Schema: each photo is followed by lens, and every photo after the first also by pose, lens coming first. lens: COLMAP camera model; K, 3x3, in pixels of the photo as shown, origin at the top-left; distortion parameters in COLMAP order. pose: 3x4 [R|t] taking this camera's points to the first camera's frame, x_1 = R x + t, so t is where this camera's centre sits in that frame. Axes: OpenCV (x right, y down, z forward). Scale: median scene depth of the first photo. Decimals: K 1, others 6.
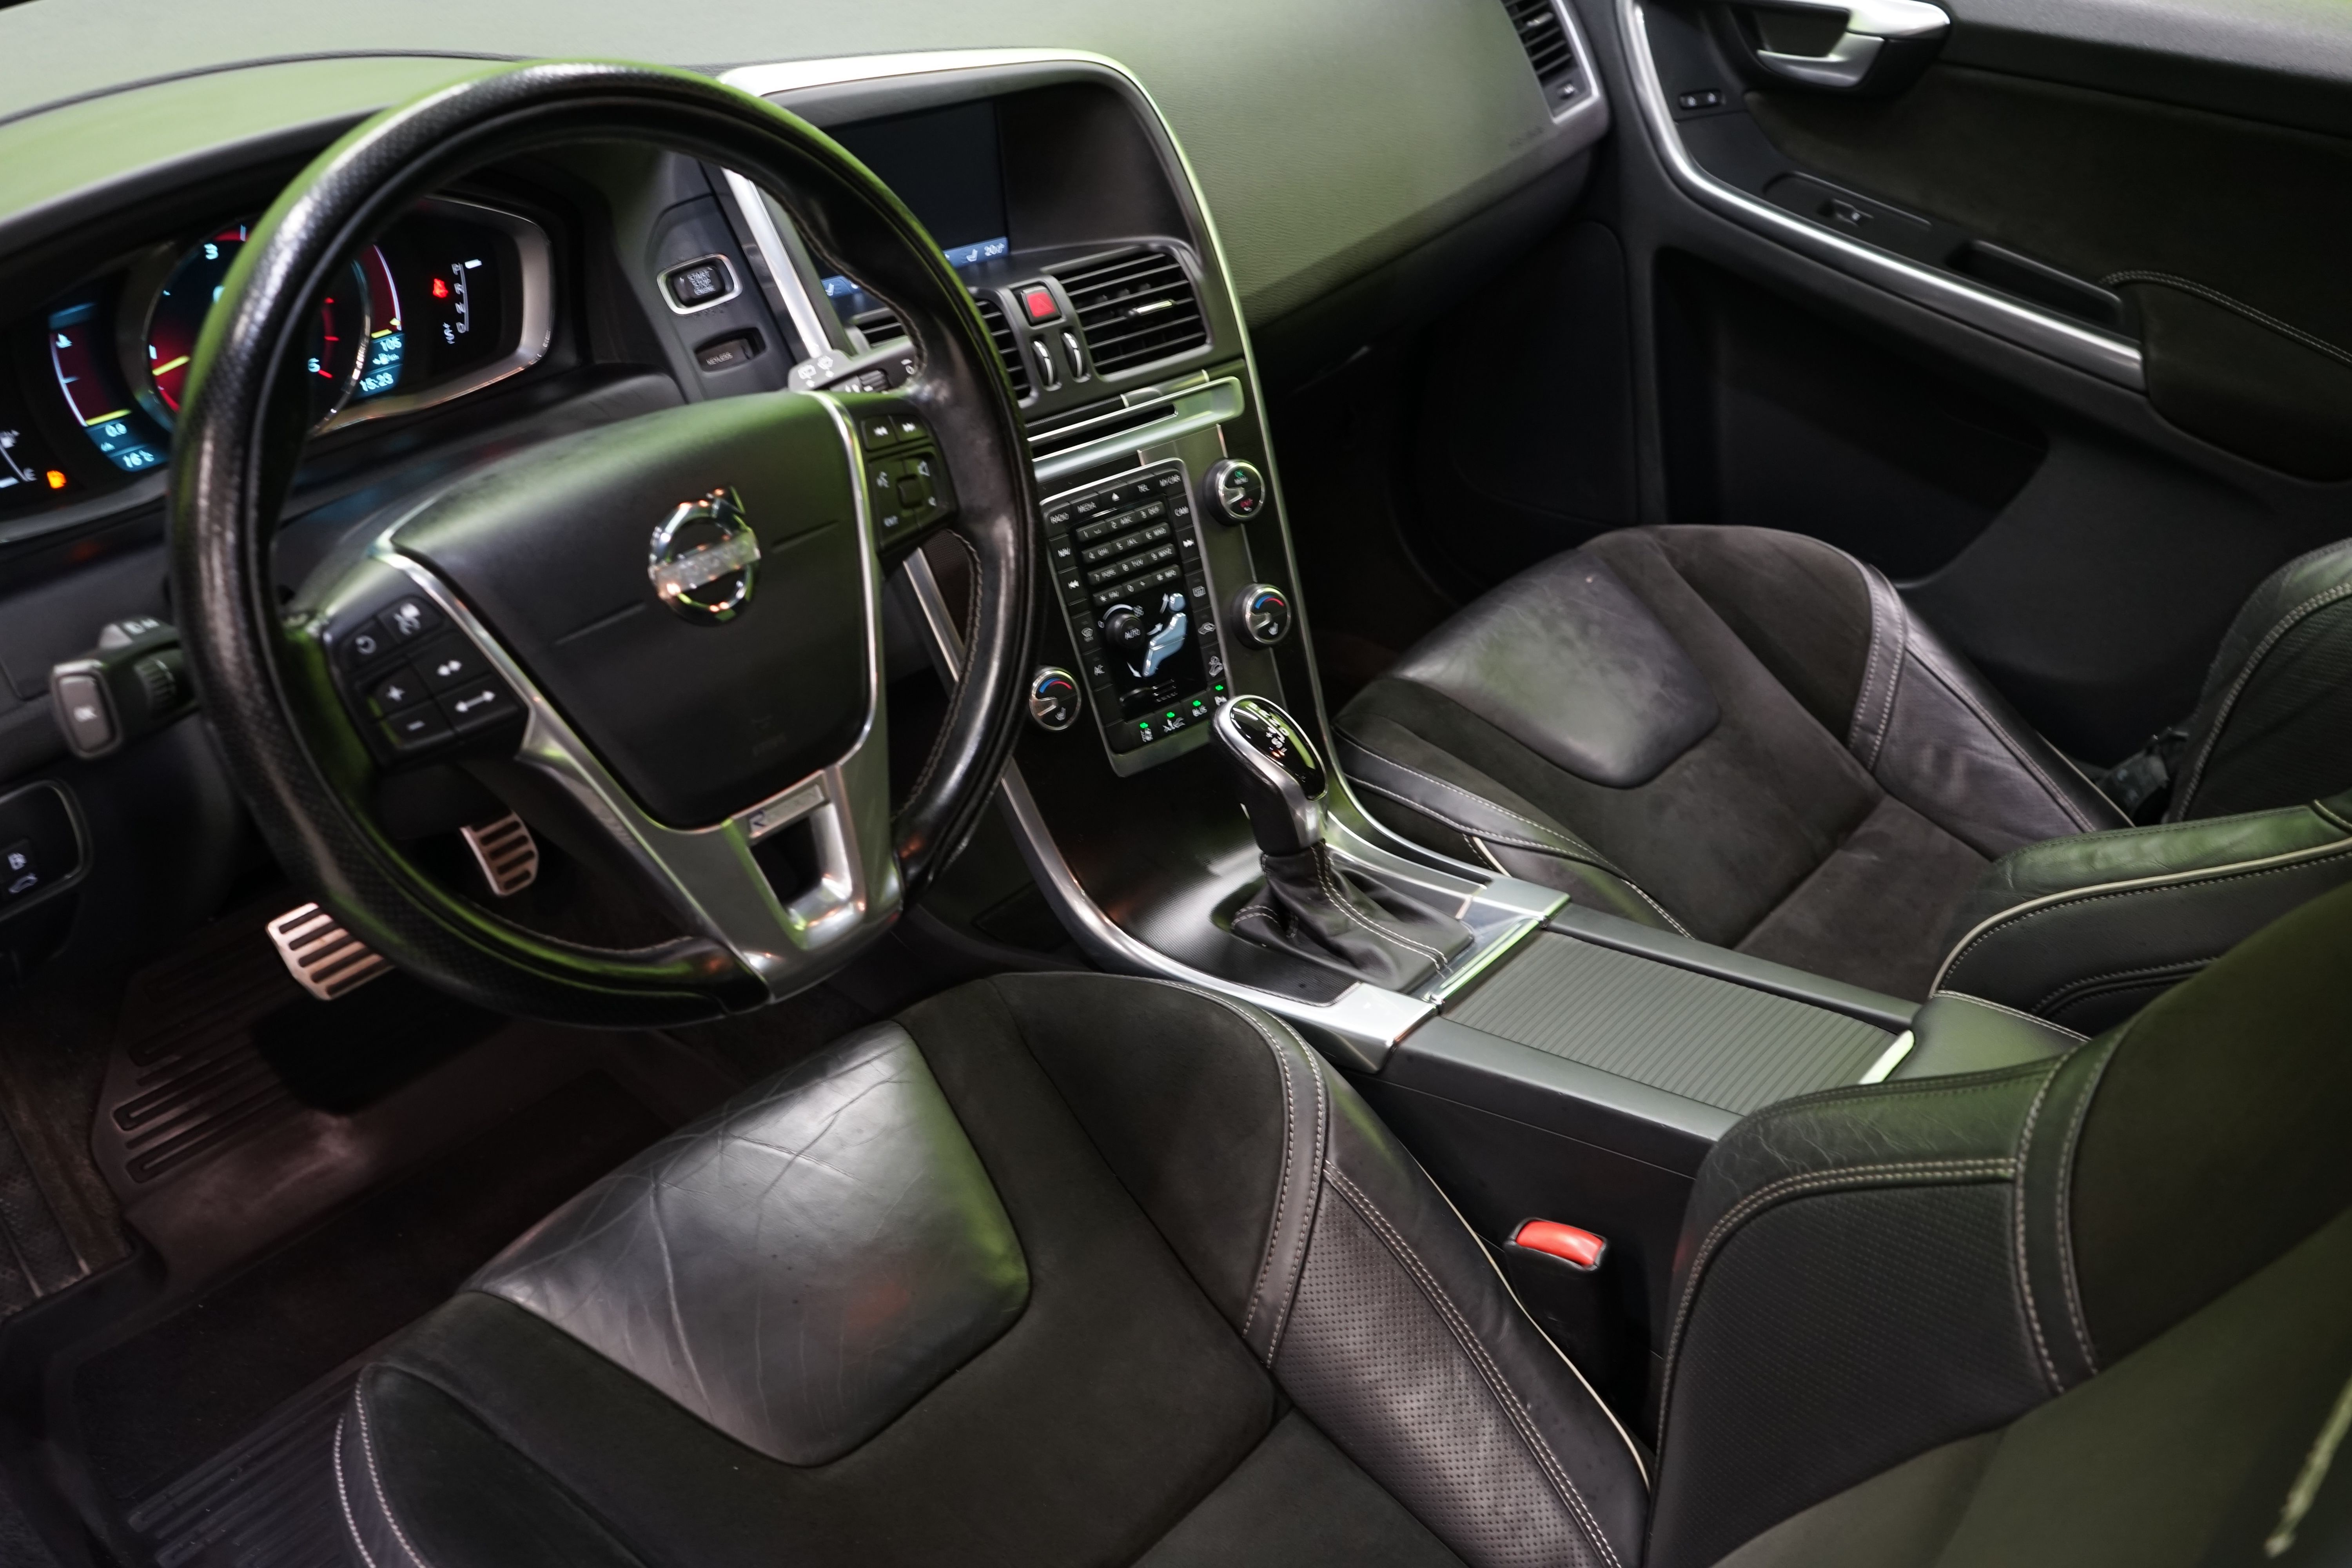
lens RADIAL K [[2079.5, 0, 1176.0], [0, 2079.5, 783.3], [0, 0, 1]] dist [-0.045994, 0.022078]
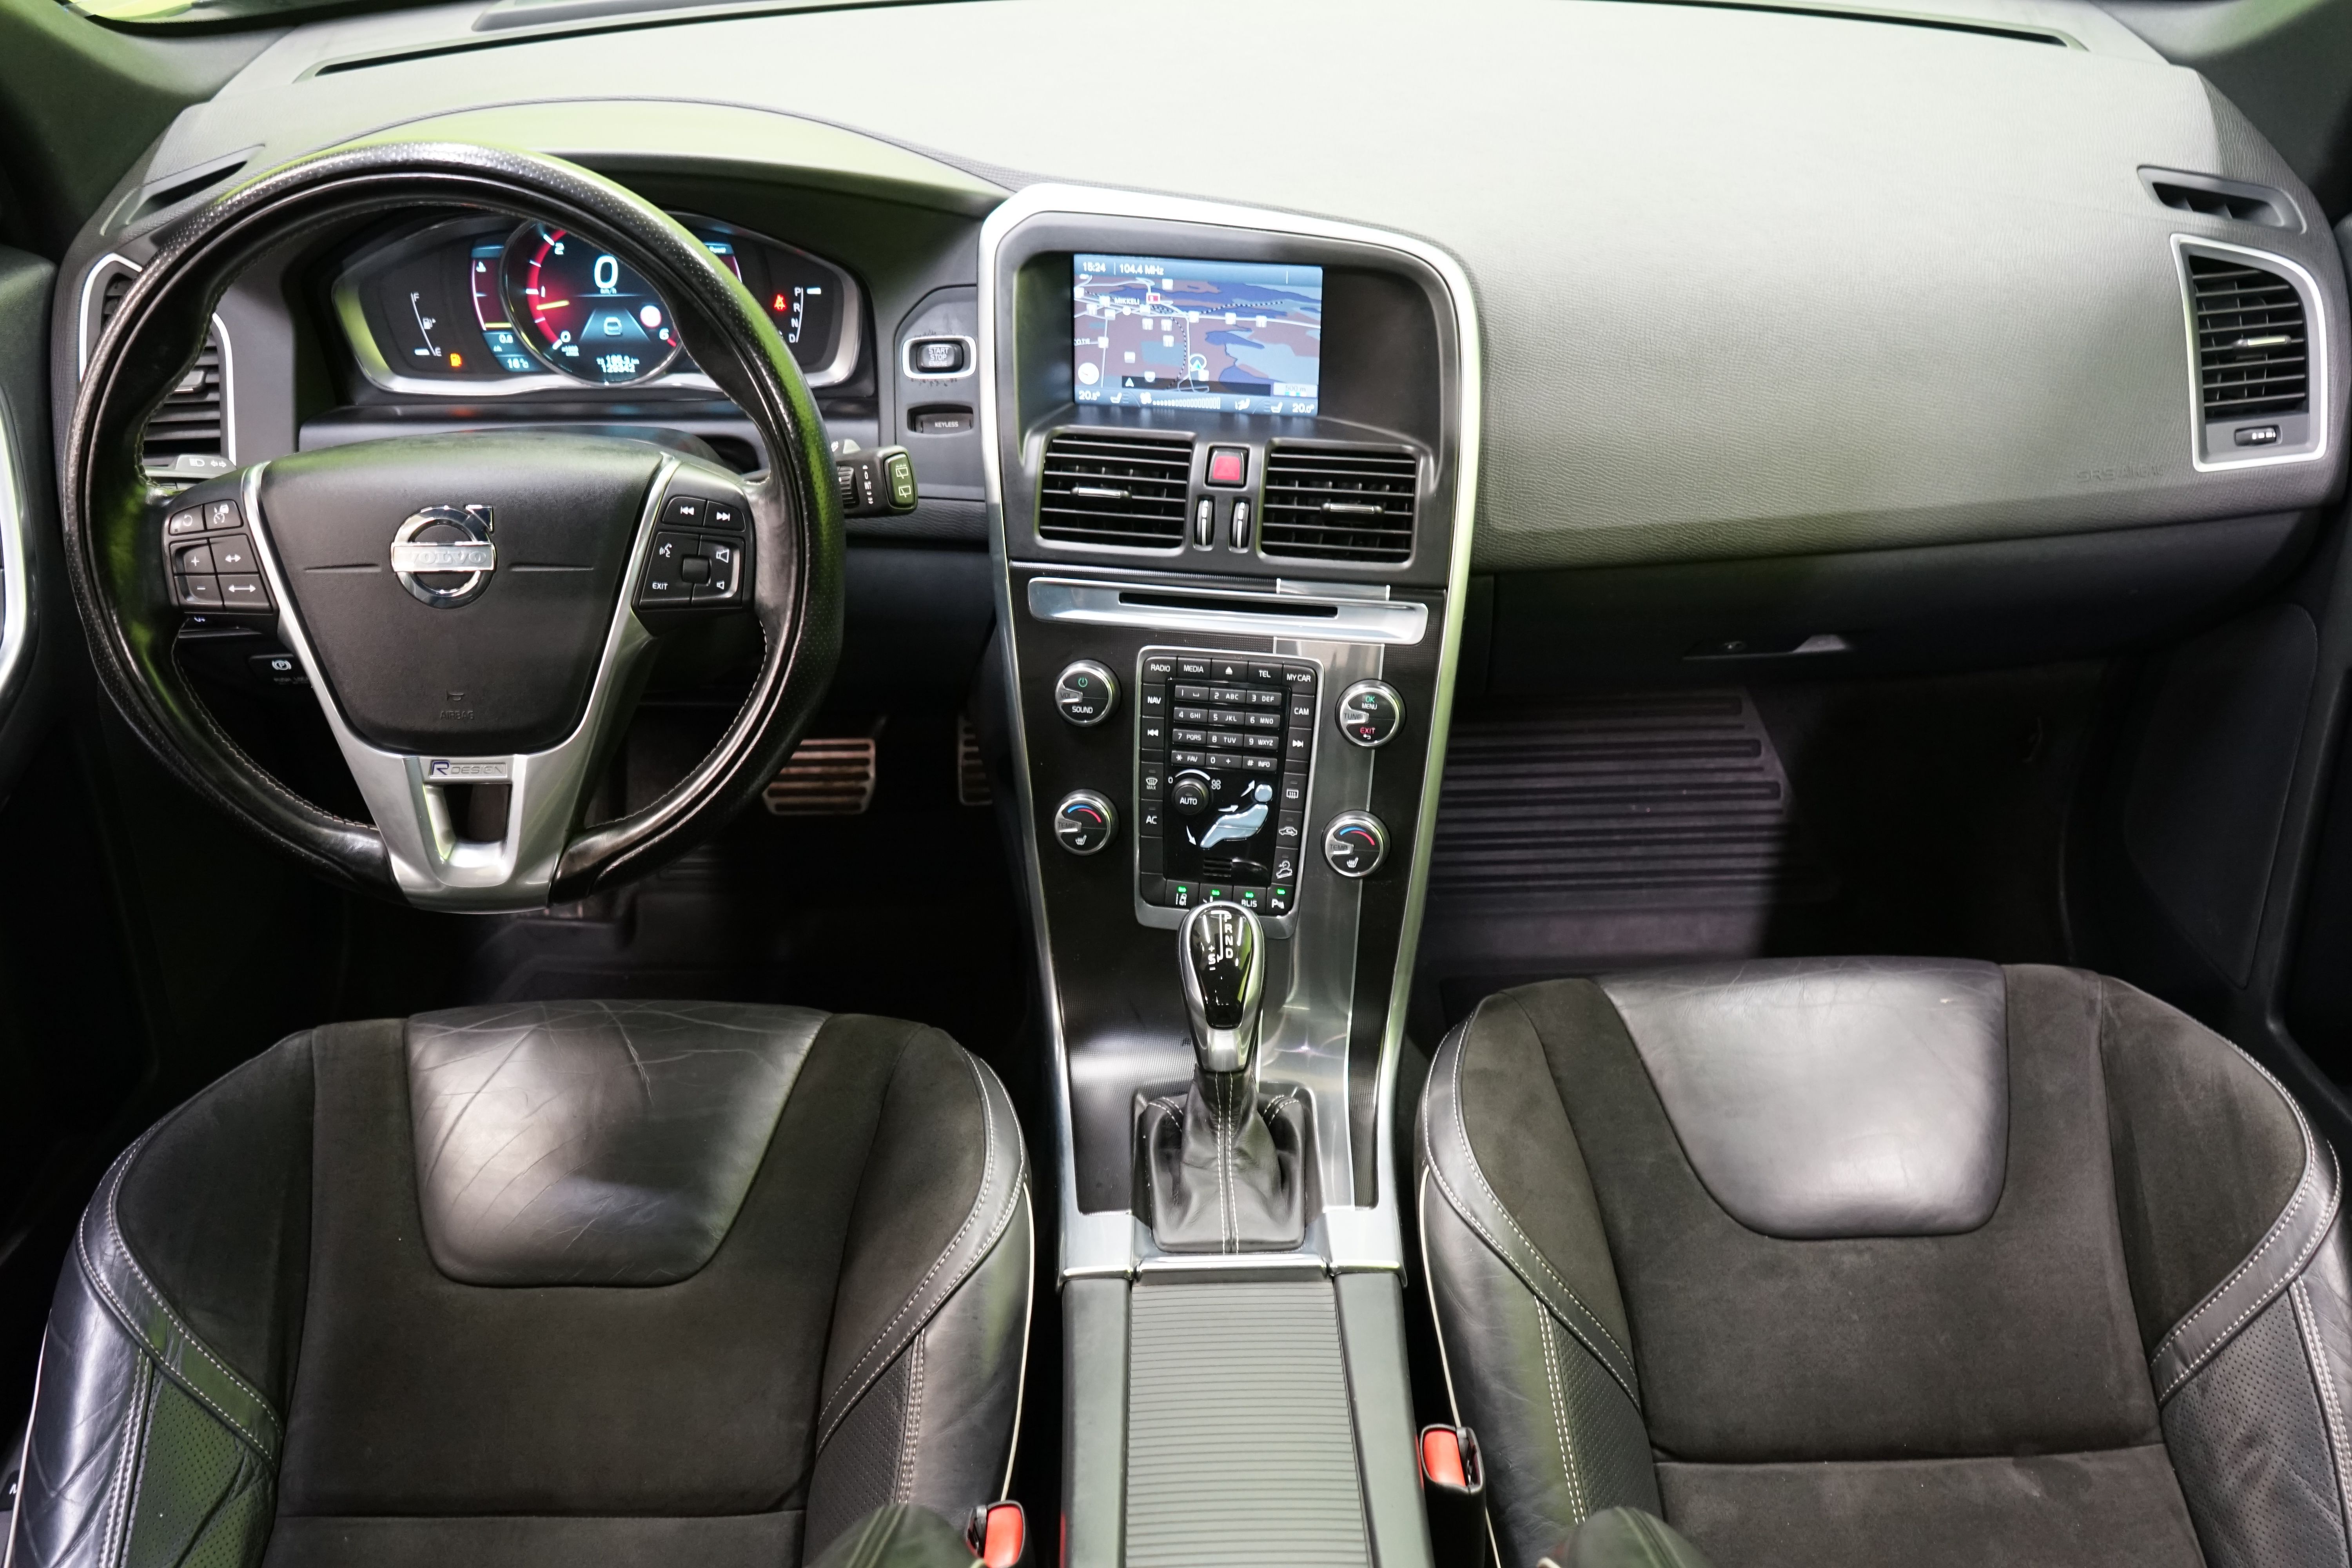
lens RADIAL K [[1985.5, 0, 1176.3], [0, 1985.5, 781.2], [0, 0, 1]] dist [-0.020842, -0.009708]
pose [[0.669108, 0.396390, -0.628625, 0.575344], [-0.394574, 0.906290, 0.151492, -0.223586], [0.629766, 0.146675, 0.762811, 0.258086]]
